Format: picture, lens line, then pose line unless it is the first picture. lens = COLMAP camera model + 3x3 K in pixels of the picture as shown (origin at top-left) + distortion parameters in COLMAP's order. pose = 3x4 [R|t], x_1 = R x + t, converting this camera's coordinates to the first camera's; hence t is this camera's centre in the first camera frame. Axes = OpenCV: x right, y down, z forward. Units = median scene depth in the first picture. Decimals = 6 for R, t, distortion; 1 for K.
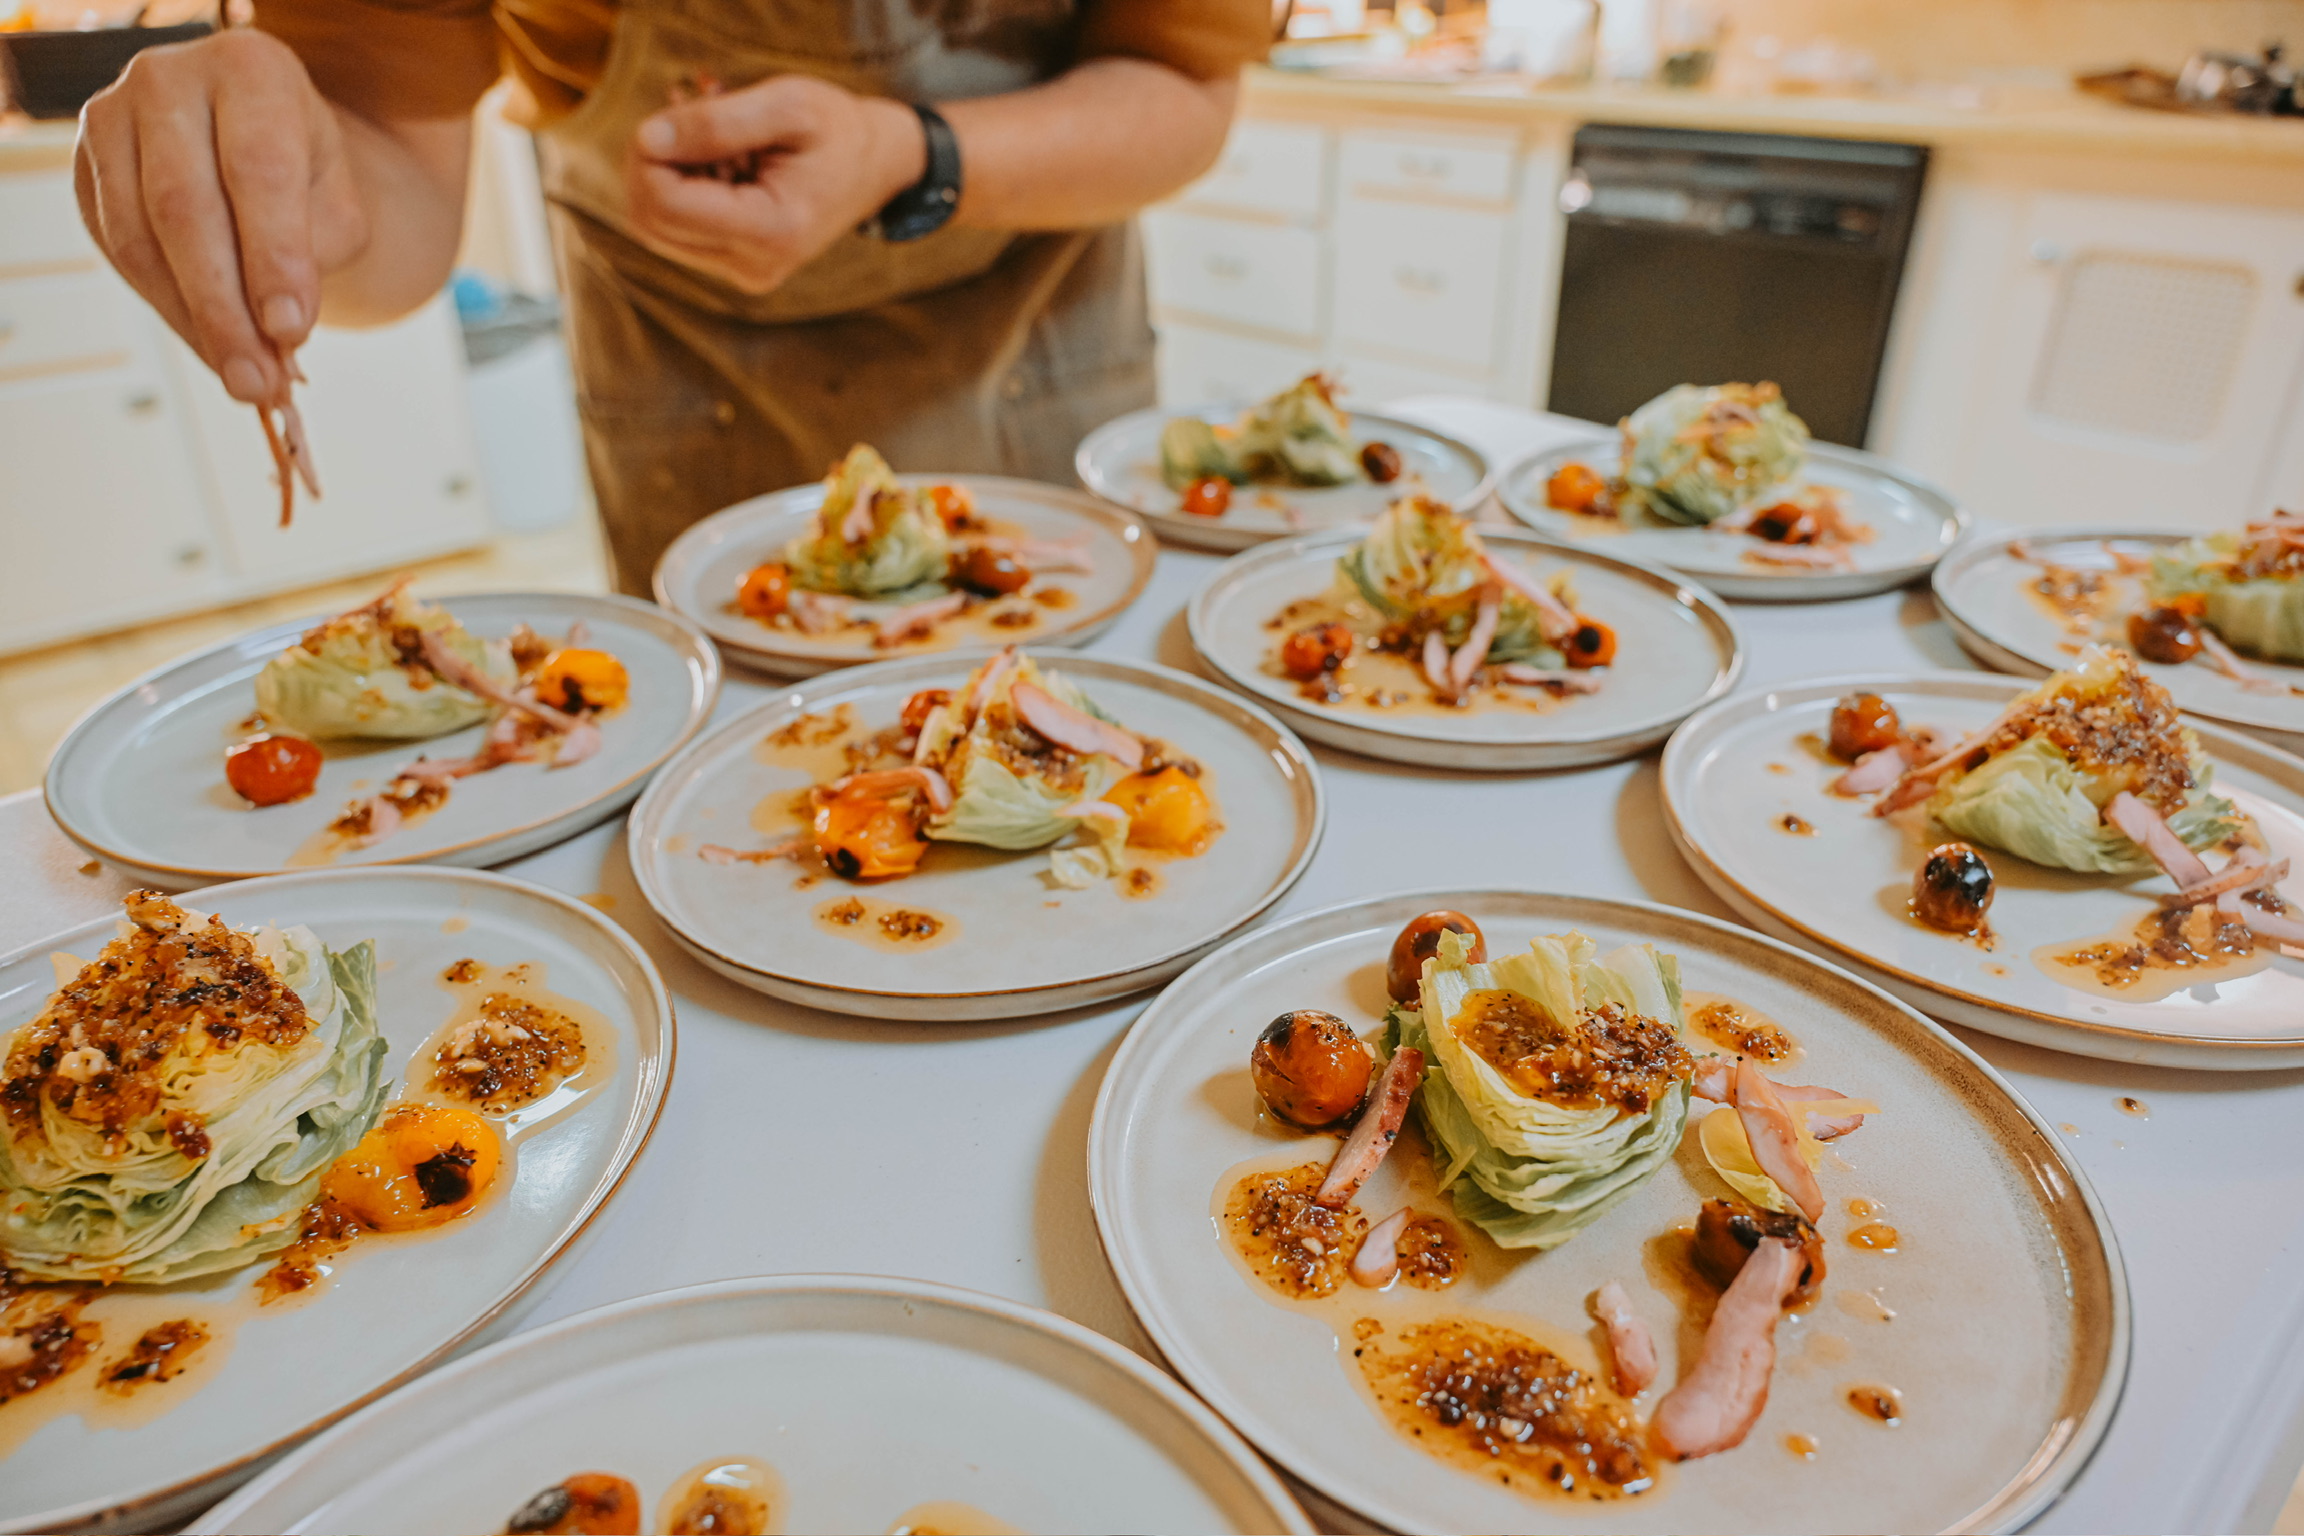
lens RADIAL K [[1500.1, 0, 1152.0], [0, 1500.1, 768.0], [0, 0, 1]] dist [-0.004144, 0.000006]
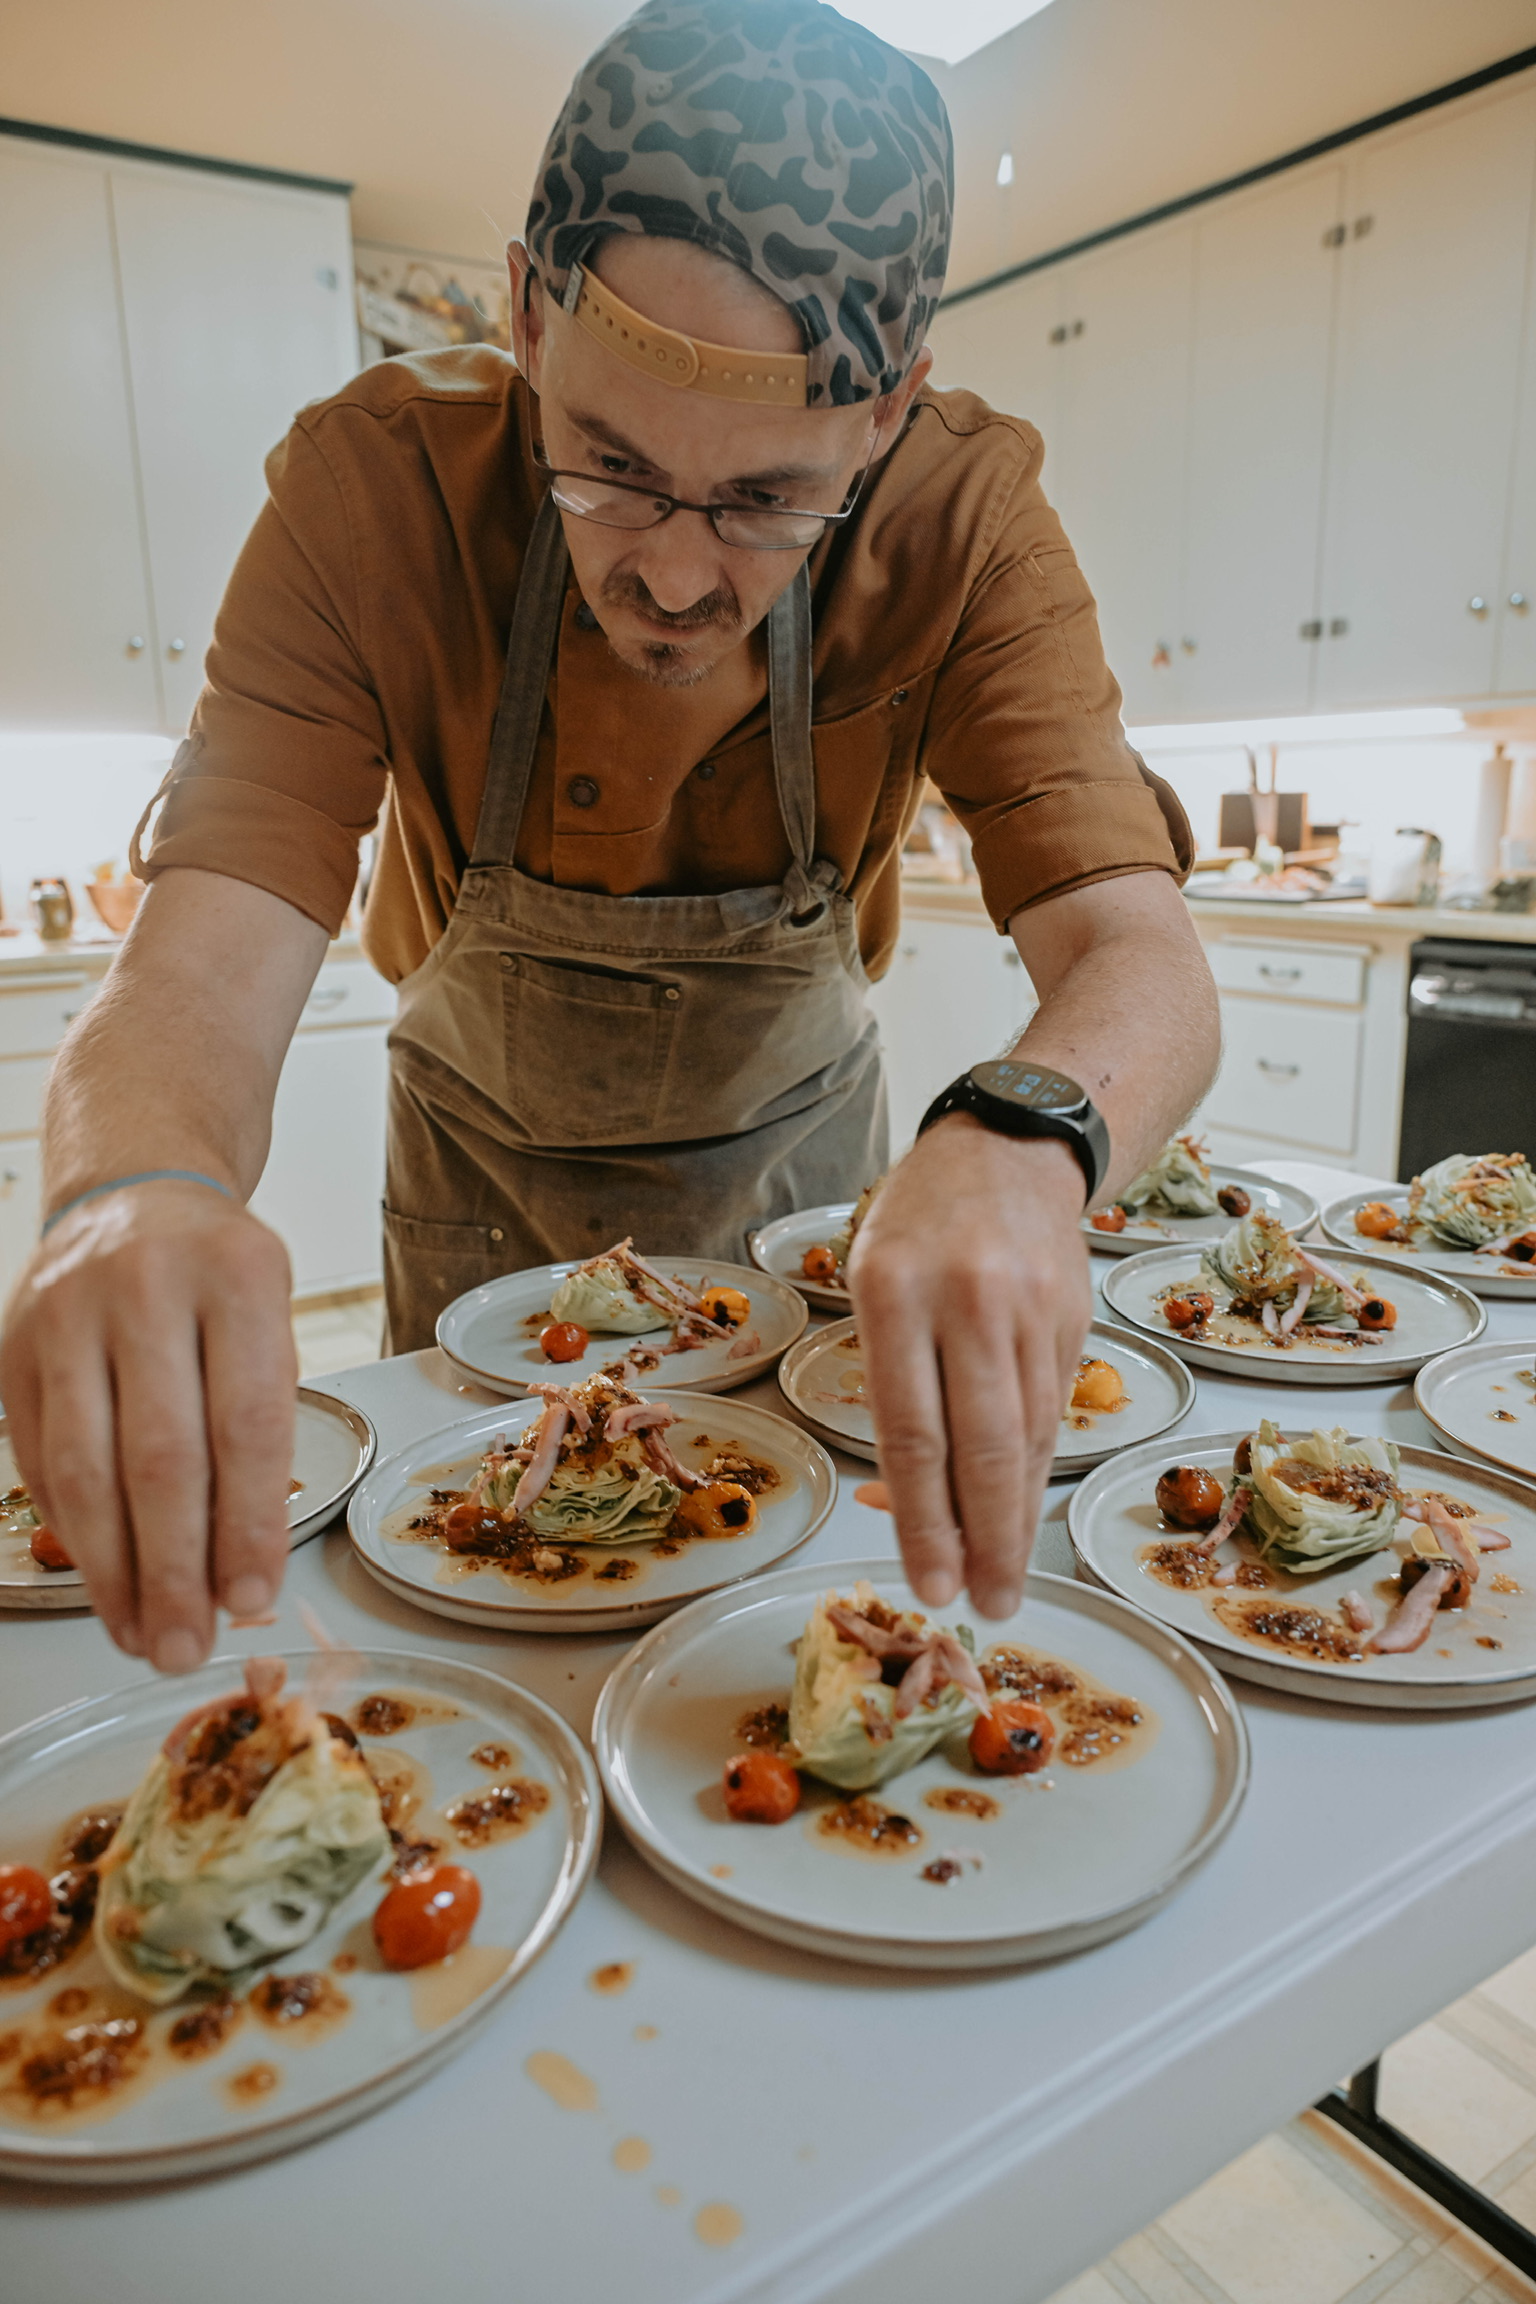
lens RADIAL K [[1500.1, 0, 768.0], [0, 1500.1, 1152.0], [0, 0, 1]] dist [-0.004144, 0.000006]
pose [[0.986445, 0.024113, -0.162310, -0.074556], [-0.063930, 0.967462, -0.244806, 0.180435], [0.151125, 0.251864, 0.955890, -0.612037]]
